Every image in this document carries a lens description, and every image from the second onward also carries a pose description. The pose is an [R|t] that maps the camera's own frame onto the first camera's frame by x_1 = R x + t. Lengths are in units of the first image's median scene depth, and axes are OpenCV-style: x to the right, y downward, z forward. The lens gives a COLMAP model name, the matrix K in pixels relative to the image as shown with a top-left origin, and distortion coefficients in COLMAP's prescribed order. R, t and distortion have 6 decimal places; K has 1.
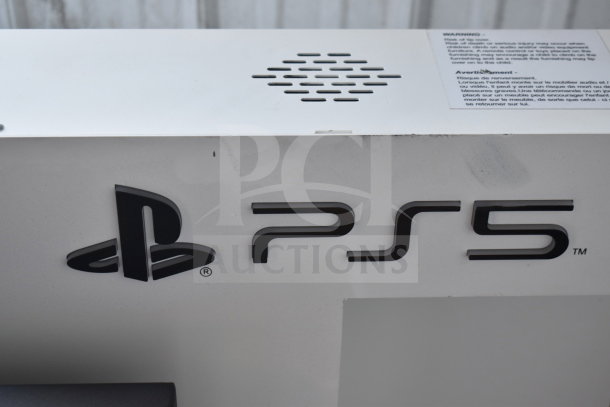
lens RADIAL K [[1052.3, 0, 305.0], [0, 1052.3, 203.5], [0, 0, 1]] dist [0.001541, 0.018491]
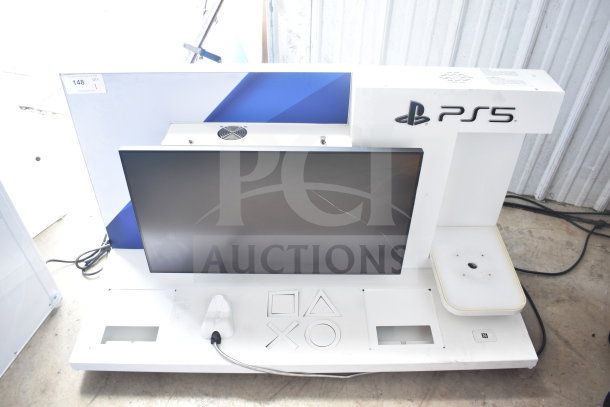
lens RADIAL K [[488.7, 0, 305.0], [0, 488.7, 203.5], [0, 0, 1]] dist [-0.079176, -0.002163]
pose [[0.999319, 0.014754, -0.033835, -0.512028], [-0.012664, 0.998046, 0.061191, 0.271723], [0.034672, -0.060721, 0.997552, -0.964064]]
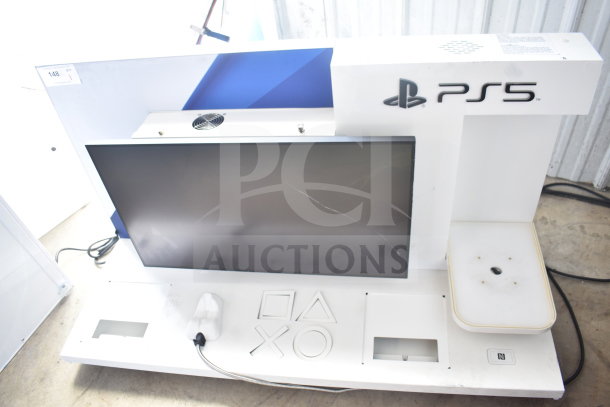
lens RADIAL K [[470.8, 0, 305.0], [0, 470.8, 203.5], [0, 0, 1]] dist [-0.083987, 0.002213]
pose [[0.975360, 0.026341, -0.219043, -0.130024], [0.000519, 0.992570, 0.121674, 0.197873], [0.220621, -0.118790, 0.968099, -0.601596]]
